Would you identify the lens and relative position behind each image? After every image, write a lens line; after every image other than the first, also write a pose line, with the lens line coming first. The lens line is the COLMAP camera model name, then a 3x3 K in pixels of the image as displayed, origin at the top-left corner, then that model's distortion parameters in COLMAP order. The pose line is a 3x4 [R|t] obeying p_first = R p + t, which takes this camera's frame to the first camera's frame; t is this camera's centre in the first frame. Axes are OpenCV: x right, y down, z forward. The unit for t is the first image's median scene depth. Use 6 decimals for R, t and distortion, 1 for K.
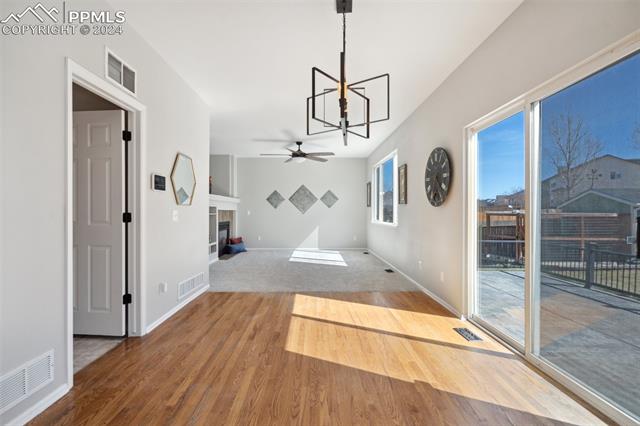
lens RADIAL K [[296.4, 0, 317.6], [0, 296.4, 213.6], [0, 0, 1]] dist [0.001140, 0.000354]
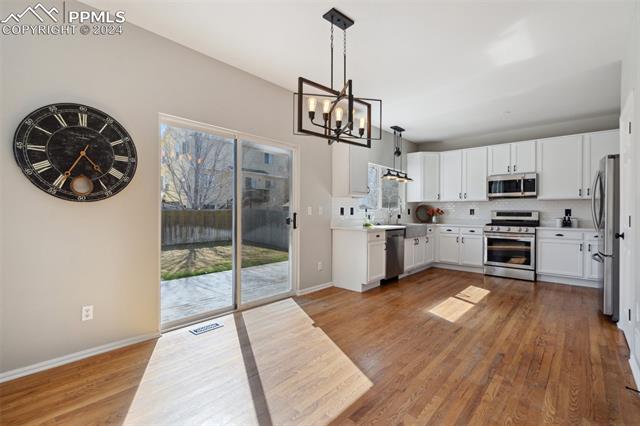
lens RADIAL K [[294.8, 0, 316.2], [0, 294.8, 213.3], [0, 0, 1]] dist [-0.001913, 0.000444]
pose [[-0.734333, -0.008532, 0.678736, -0.252938], [-0.001855, 0.999942, 0.010562, -0.005359], [-0.678787, 0.006497, -0.734306, 0.792008]]
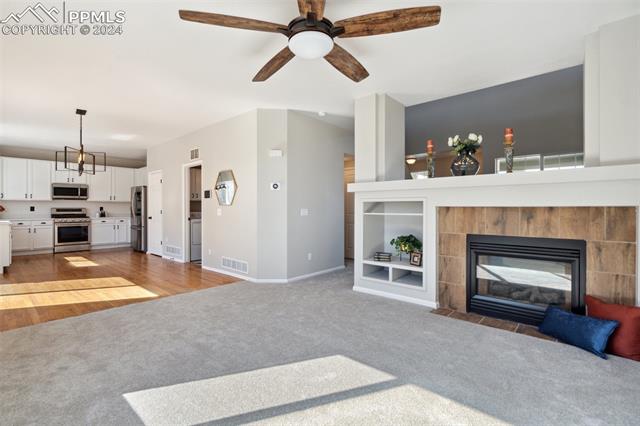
lens RADIAL K [[296.6, 0, 316.1], [0, 296.6, 210.7], [0, 0, 1]] dist [-0.001150, 0.000190]
pose [[-0.677711, 0.002576, -0.735324, 0.220882], [-0.006226, 0.999938, 0.009240, -0.012324], [0.735302, 0.010840, -0.677653, 1.591903]]
